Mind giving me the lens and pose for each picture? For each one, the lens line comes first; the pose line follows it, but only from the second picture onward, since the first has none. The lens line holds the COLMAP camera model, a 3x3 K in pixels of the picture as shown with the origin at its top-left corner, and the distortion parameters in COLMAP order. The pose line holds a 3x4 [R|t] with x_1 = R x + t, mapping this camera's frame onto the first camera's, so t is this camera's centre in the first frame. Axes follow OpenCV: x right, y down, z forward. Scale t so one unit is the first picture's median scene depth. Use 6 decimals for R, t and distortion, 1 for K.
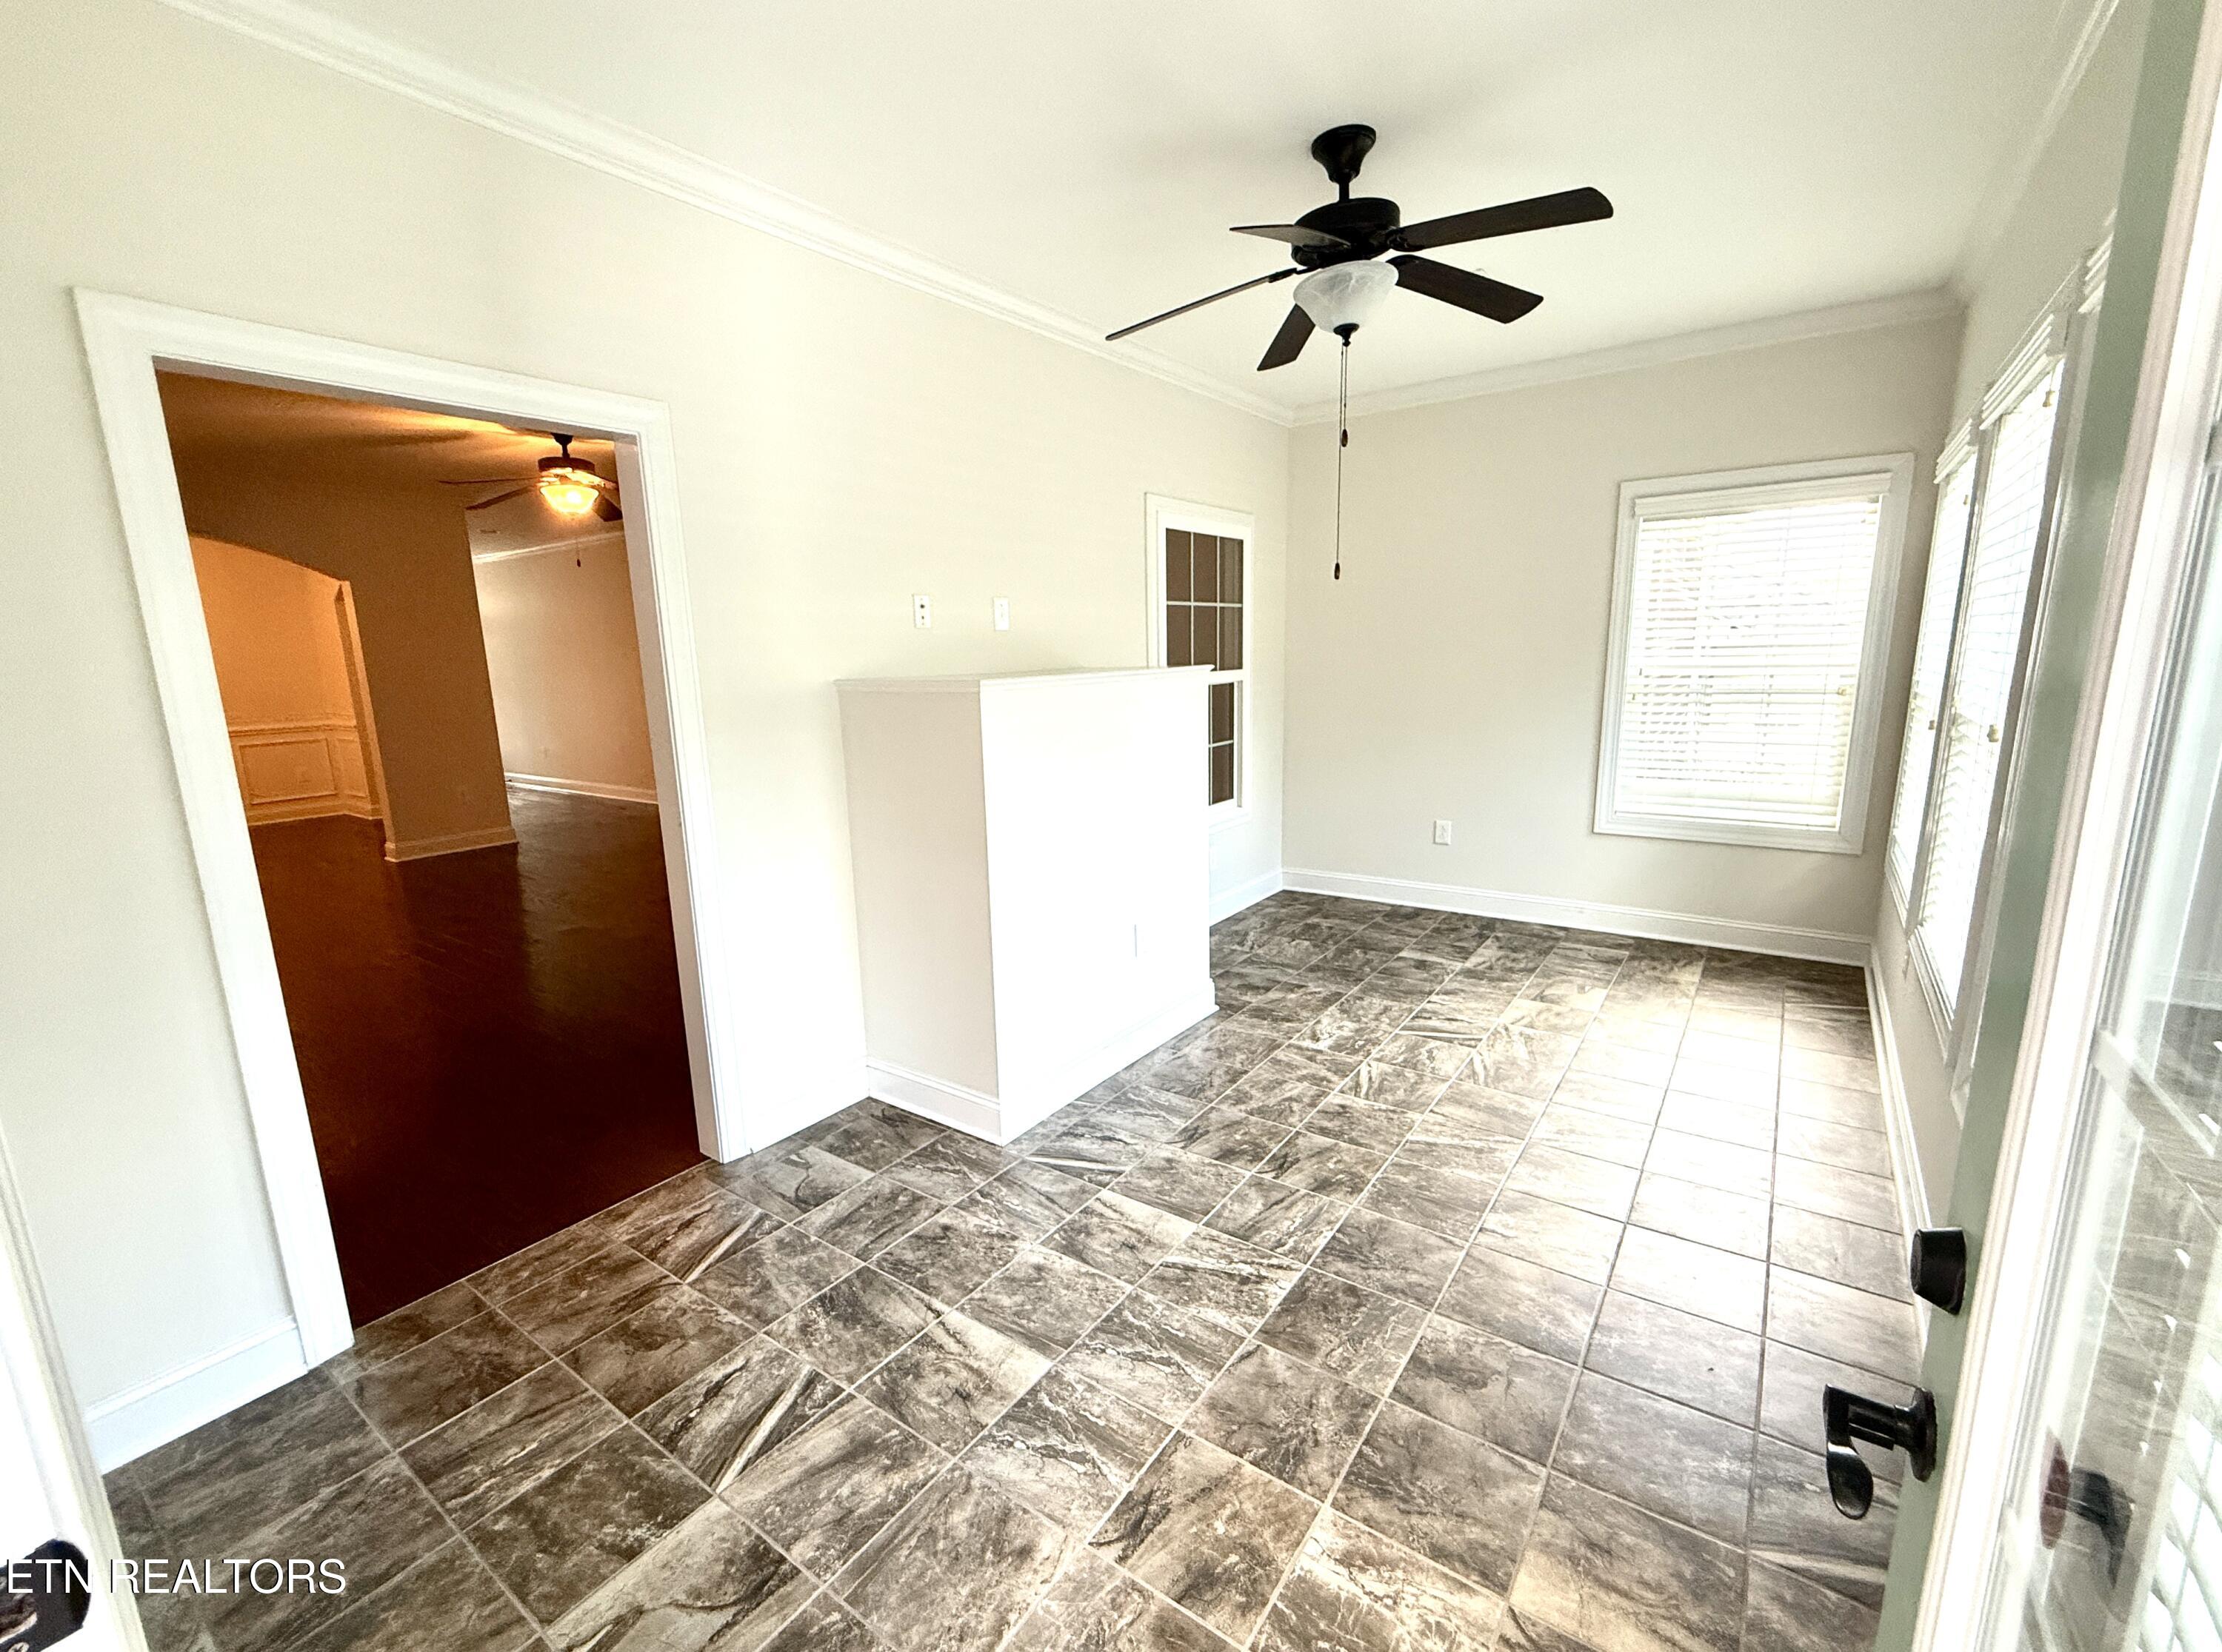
lens RADIAL K [[943.3, 0, 1111.0], [0, 943.3, 826.0], [0, 0, 1]] dist [0.000716, 0.000072]
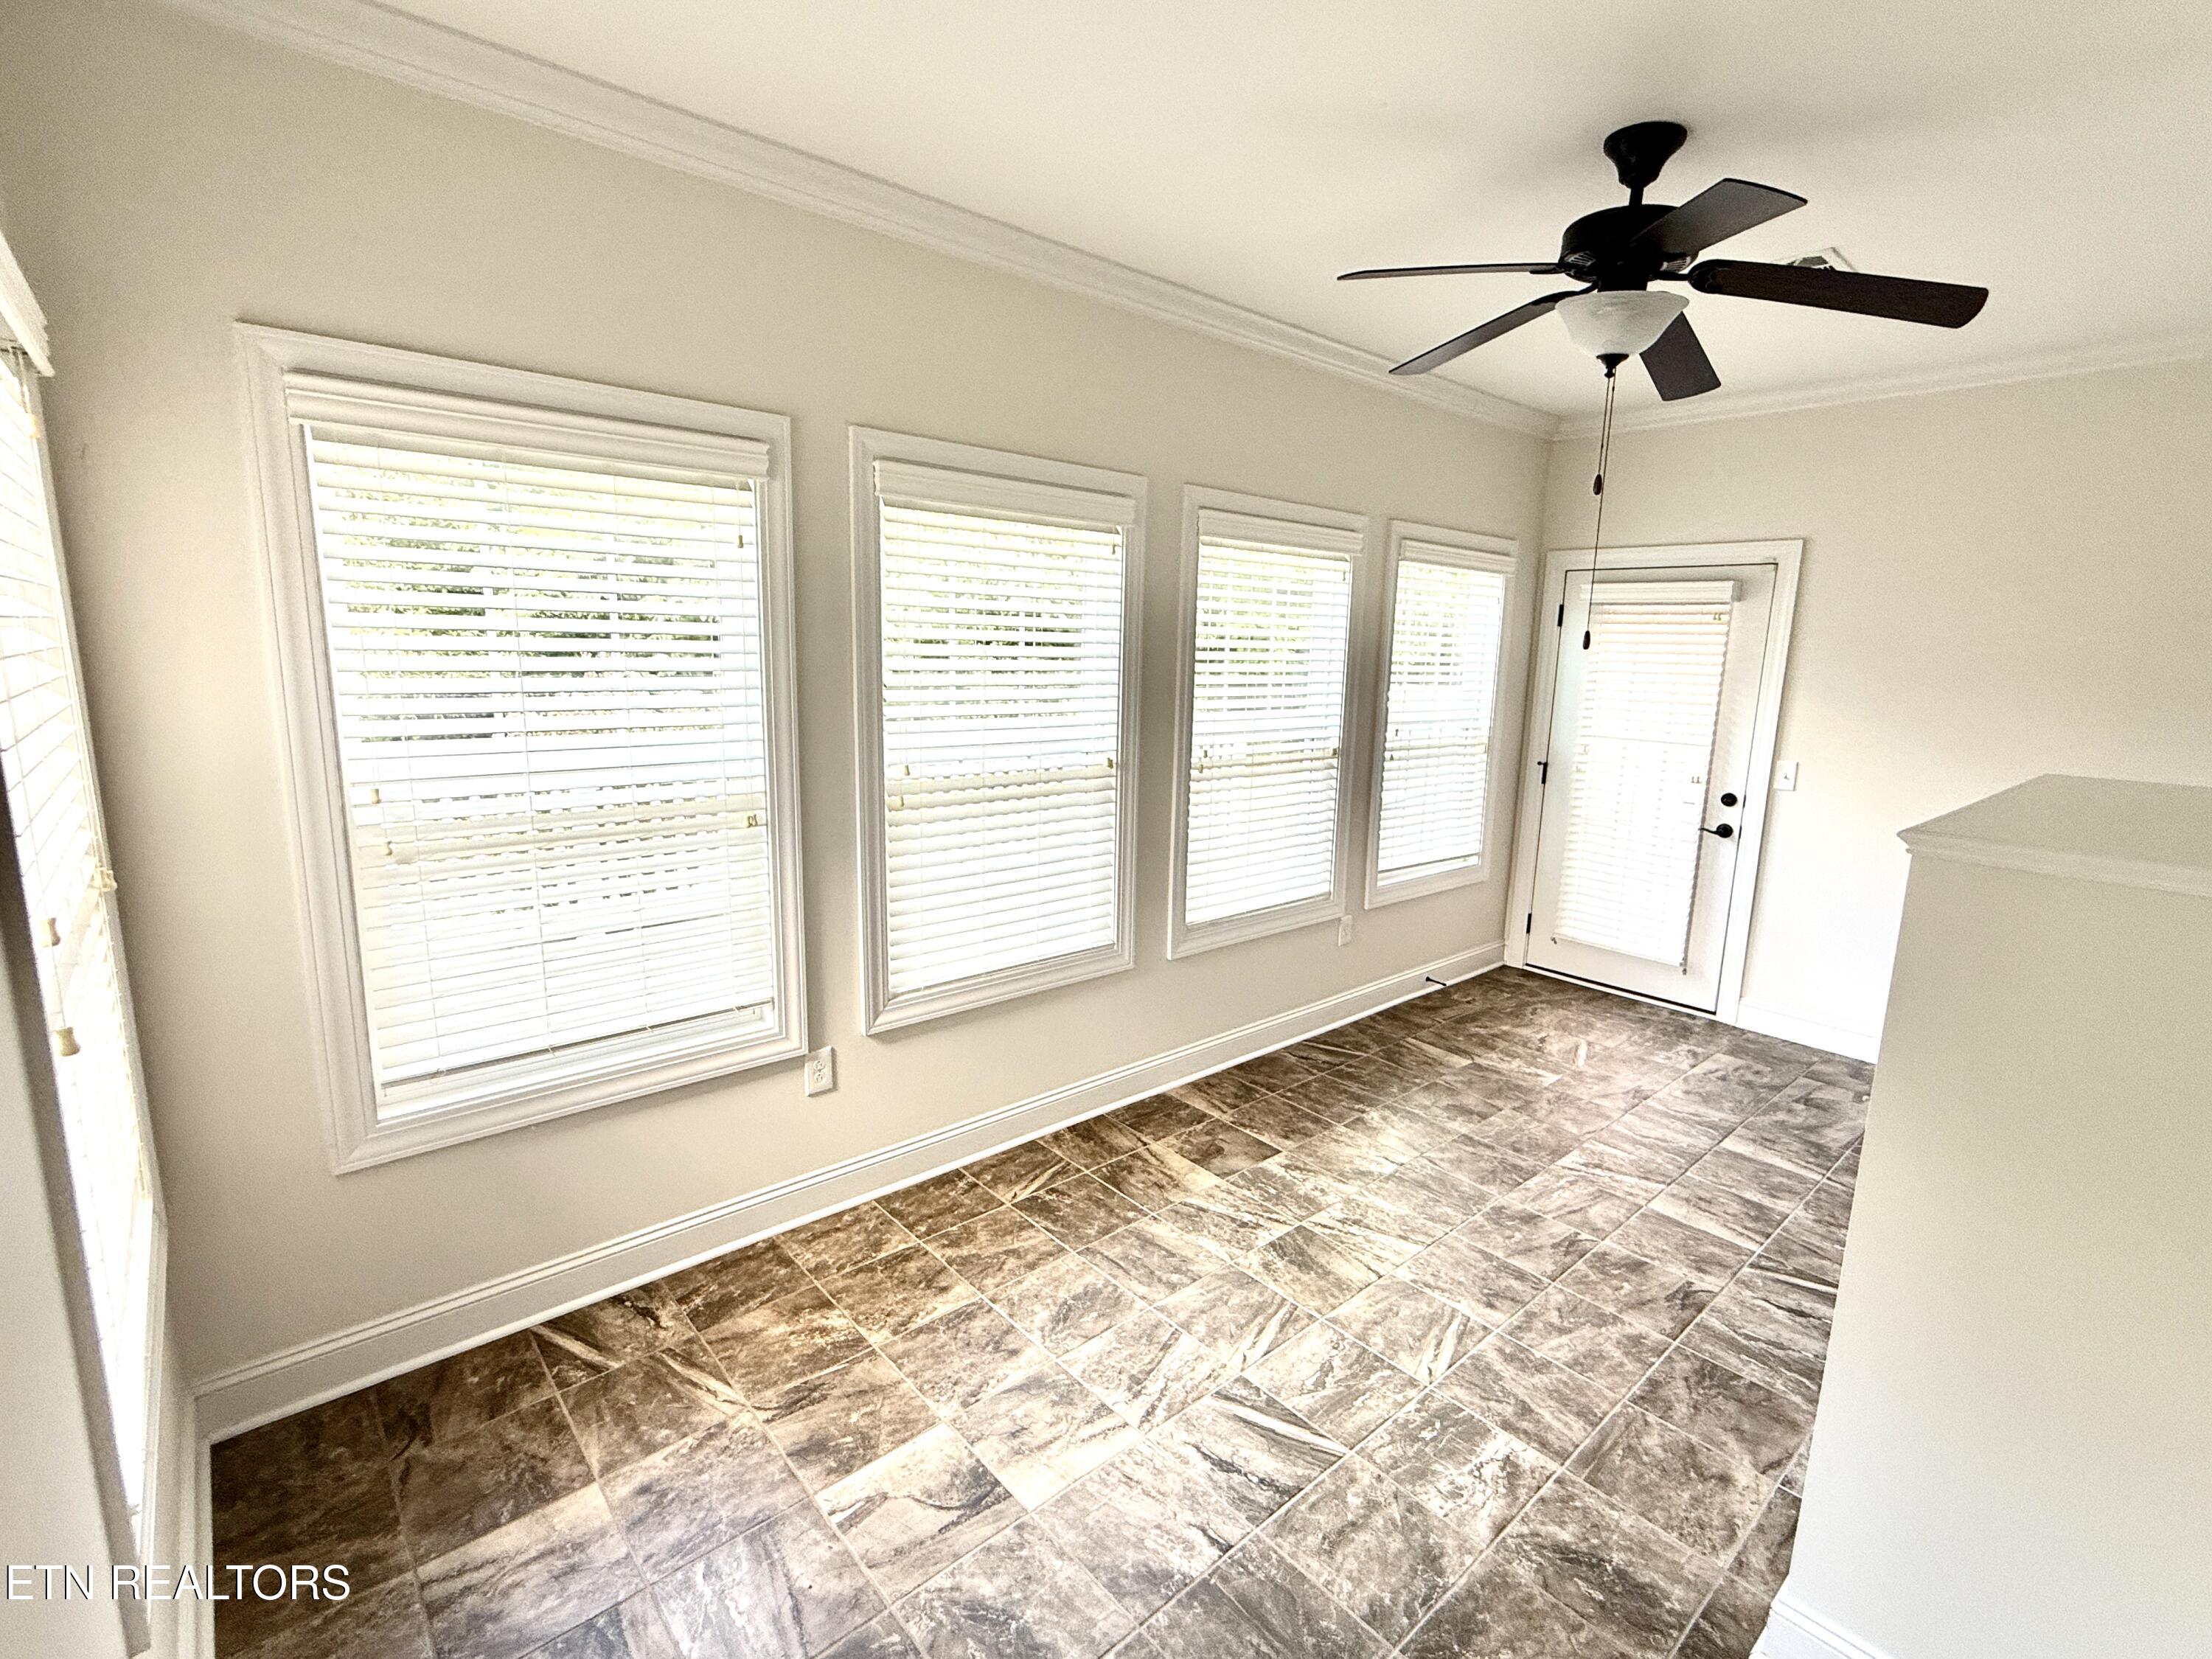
lens RADIAL K [[1019.7, 0, 1105.5], [0, 1019.7, 834.9], [0, 0, 1]] dist [-0.000162, 0.000022]
pose [[-0.972874, -0.041381, 0.227605, 0.374439], [0.043506, 0.933588, 0.355698, -0.379193], [-0.227208, 0.355952, -0.906463, 1.676547]]
